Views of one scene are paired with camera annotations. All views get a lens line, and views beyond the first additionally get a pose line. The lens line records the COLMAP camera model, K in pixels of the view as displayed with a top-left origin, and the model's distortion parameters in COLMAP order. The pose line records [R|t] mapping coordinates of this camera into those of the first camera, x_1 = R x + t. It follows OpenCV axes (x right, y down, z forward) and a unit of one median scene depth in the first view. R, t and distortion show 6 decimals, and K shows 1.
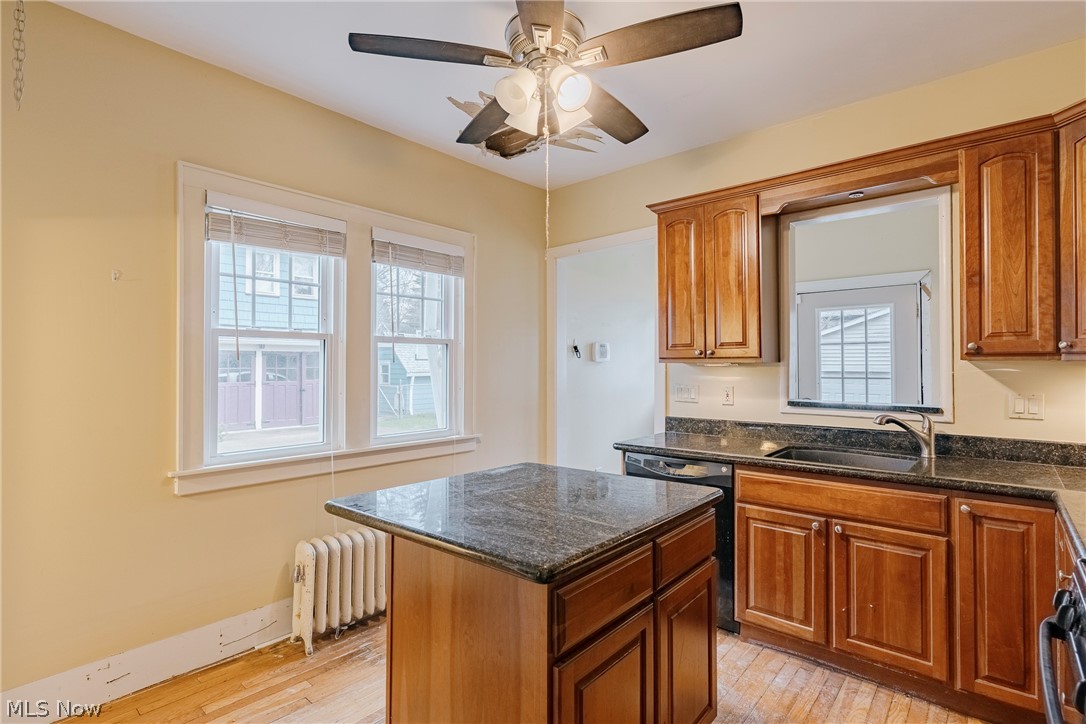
lens RADIAL K [[521.7, 0, 538.7], [0, 521.7, 361.4], [0, 0, 1]] dist [-0.004711, -0.000002]
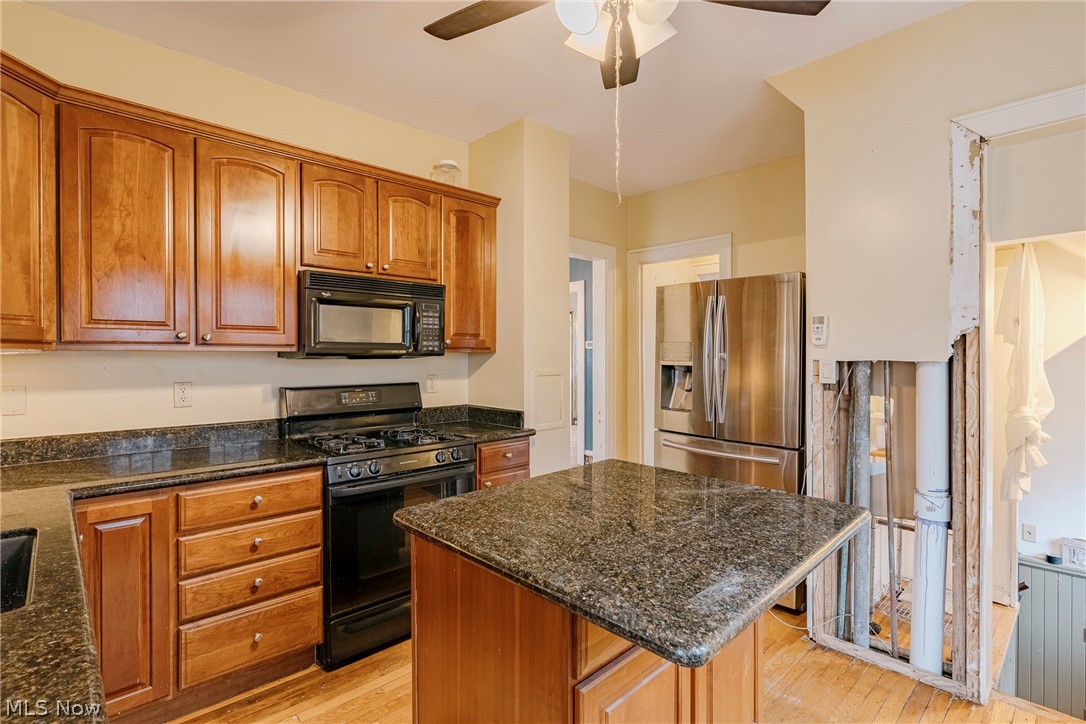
lens RADIAL K [[521.7, 0, 563.1], [0, 521.7, 356.1], [0, 0, 1]] dist [-0.004711, -0.000002]
pose [[-0.998167, 0.001469, 0.060495, 0.035808], [0.000943, 0.999962, -0.008709, 0.015021], [-0.060506, -0.008636, -0.998131, 1.337145]]
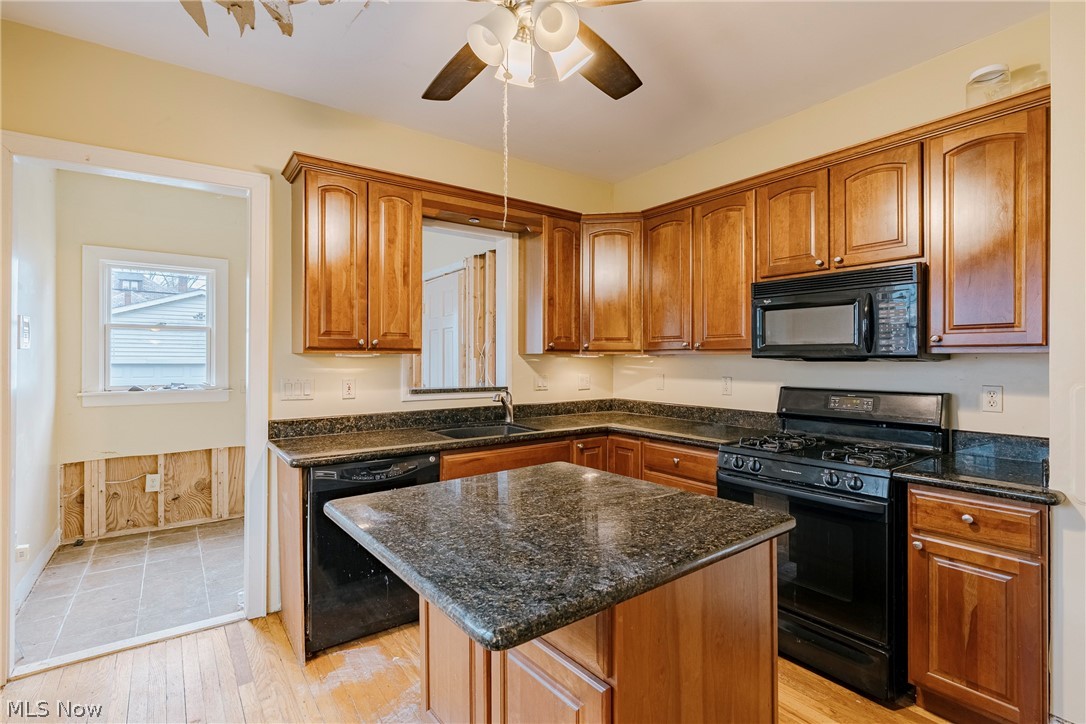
lens RADIAL K [[521.7, 0, 538.2], [0, 521.7, 361.5], [0, 0, 1]] dist [-0.004711, -0.000002]
pose [[0.220287, -0.004939, 0.975423, -0.610399], [-0.008850, 0.999936, 0.007061, 0.009241], [-0.975395, -0.010188, 0.220229, 0.600855]]
